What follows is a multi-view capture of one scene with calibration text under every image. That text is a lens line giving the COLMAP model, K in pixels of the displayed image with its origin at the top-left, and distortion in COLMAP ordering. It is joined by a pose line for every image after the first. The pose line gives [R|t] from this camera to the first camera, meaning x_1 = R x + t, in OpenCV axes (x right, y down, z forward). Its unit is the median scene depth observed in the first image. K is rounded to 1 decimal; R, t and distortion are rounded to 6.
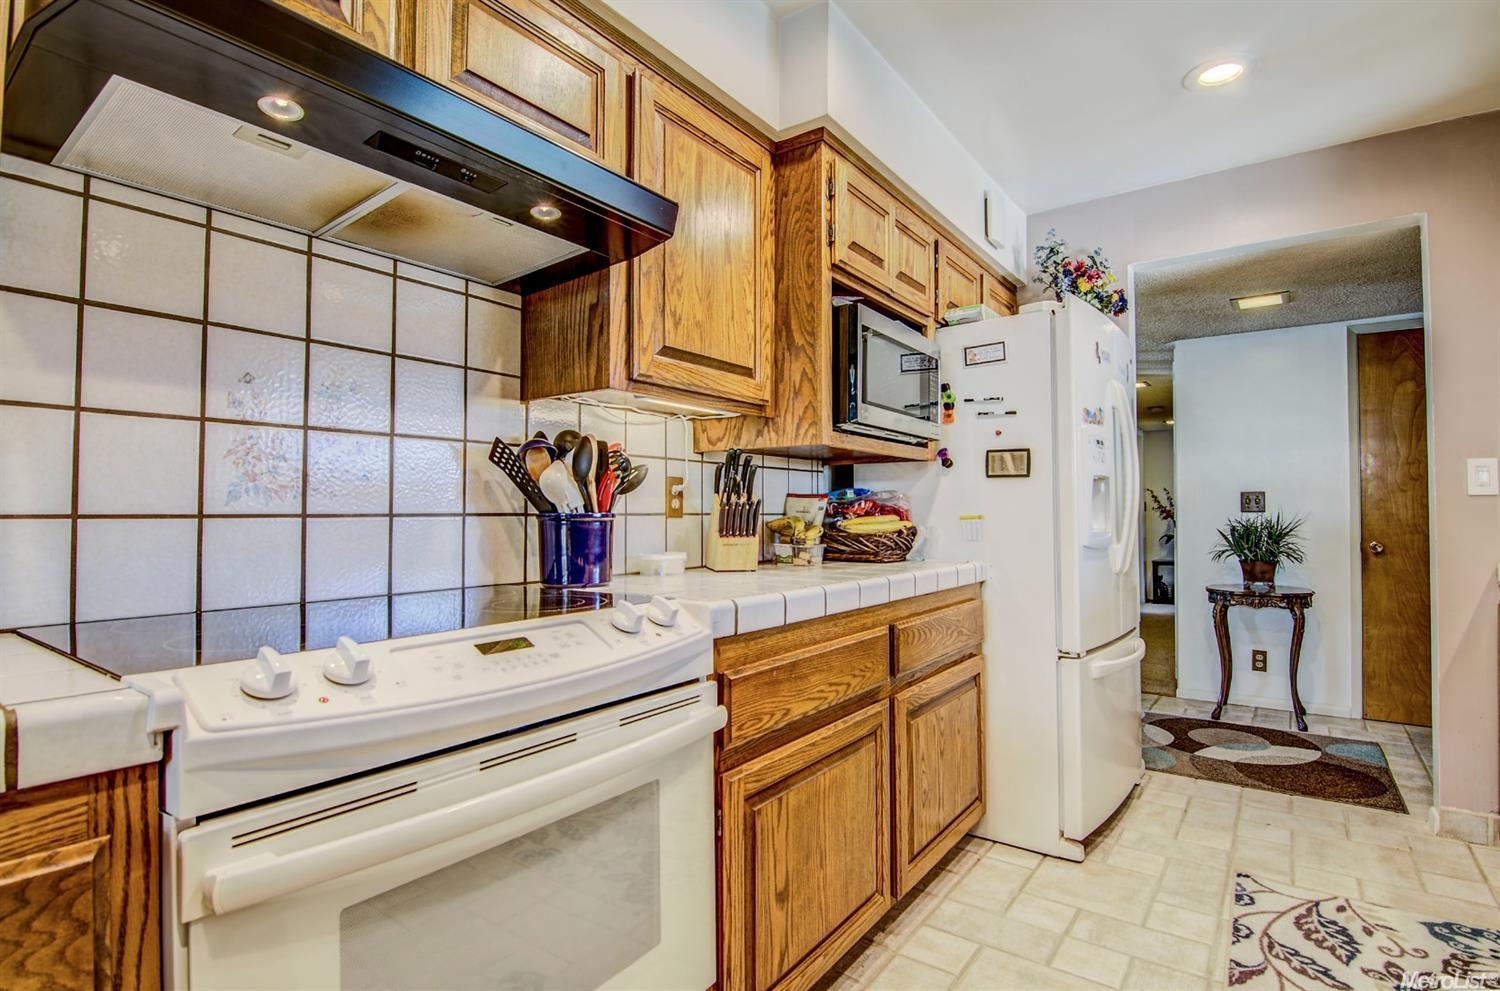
lens RADIAL K [[733.2, 0, 750.4], [0, 733.2, 499.7], [0, 0, 1]] dist [-0.009970, -0.008324]
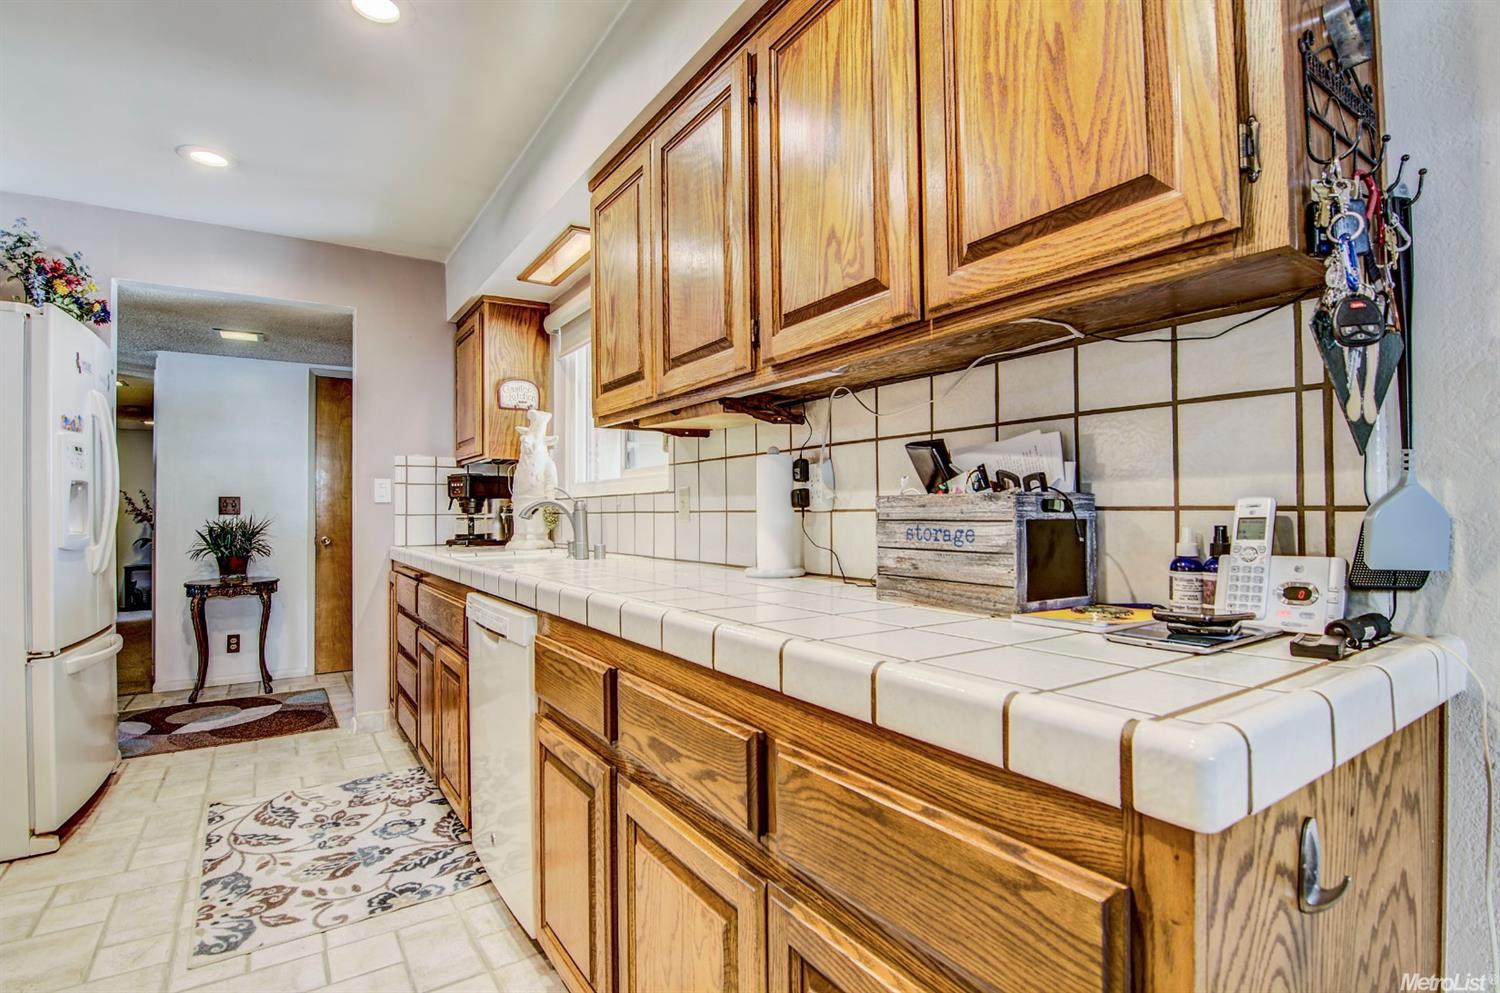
lens RADIAL K [[733.2, 0, 762.6], [0, 733.2, 498.0], [0, 0, 1]] dist [-0.009970, -0.008324]
pose [[0.335508, 0.014468, 0.941926, -0.169197], [-0.009988, 0.999880, -0.011800, -0.005515], [-0.941984, -0.005449, 0.335612, -0.276671]]
